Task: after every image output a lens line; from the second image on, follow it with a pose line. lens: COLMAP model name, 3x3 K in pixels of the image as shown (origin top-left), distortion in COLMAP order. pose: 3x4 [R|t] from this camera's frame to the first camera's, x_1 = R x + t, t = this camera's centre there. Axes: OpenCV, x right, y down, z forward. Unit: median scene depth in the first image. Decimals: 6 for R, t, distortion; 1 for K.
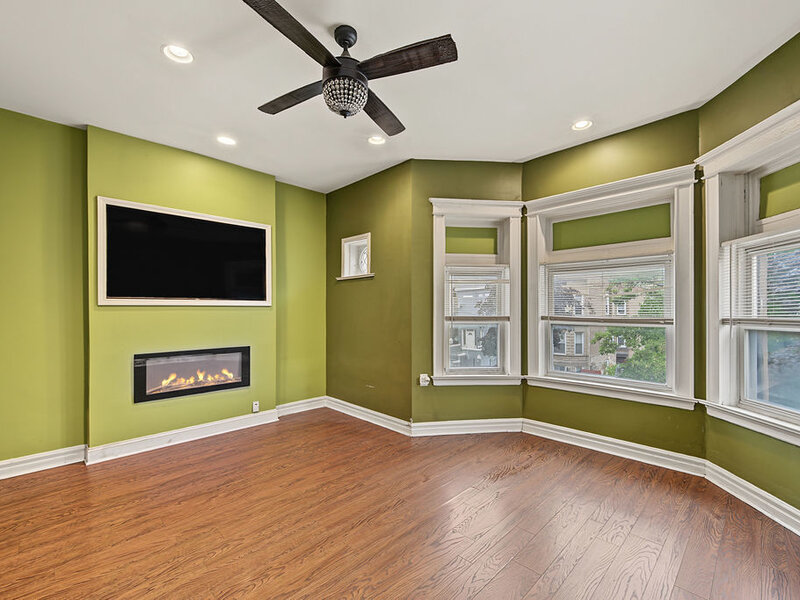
lens RADIAL K [[353.3, 0, 396.9], [0, 353.3, 306.5], [0, 0, 1]] dist [0.004010, -0.001551]
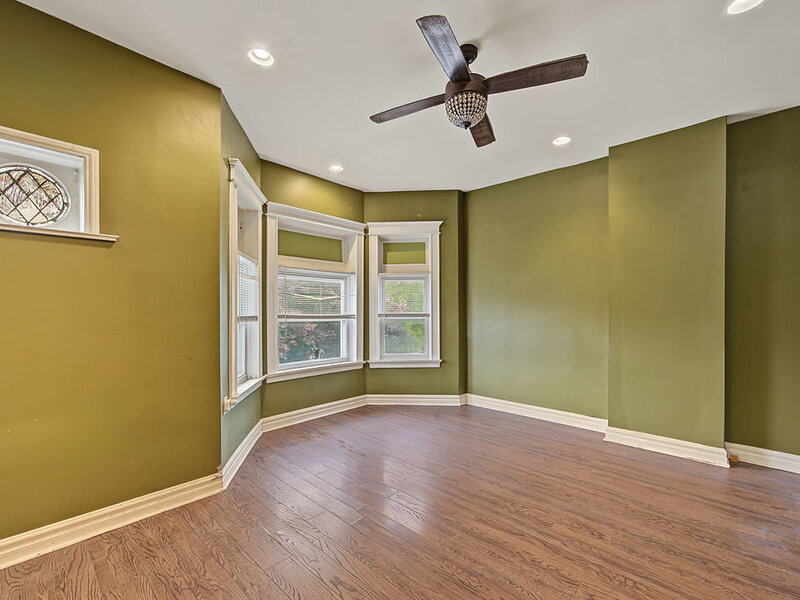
lens RADIAL K [[353.3, 0, 397.1], [0, 353.3, 307.0], [0, 0, 1]] dist [0.004010, -0.001551]
pose [[-0.036931, 0.009111, 0.999276, -0.881381], [-0.012372, 0.999878, -0.009574, 0.013135], [-0.999241, -0.012717, -0.036813, 0.908921]]
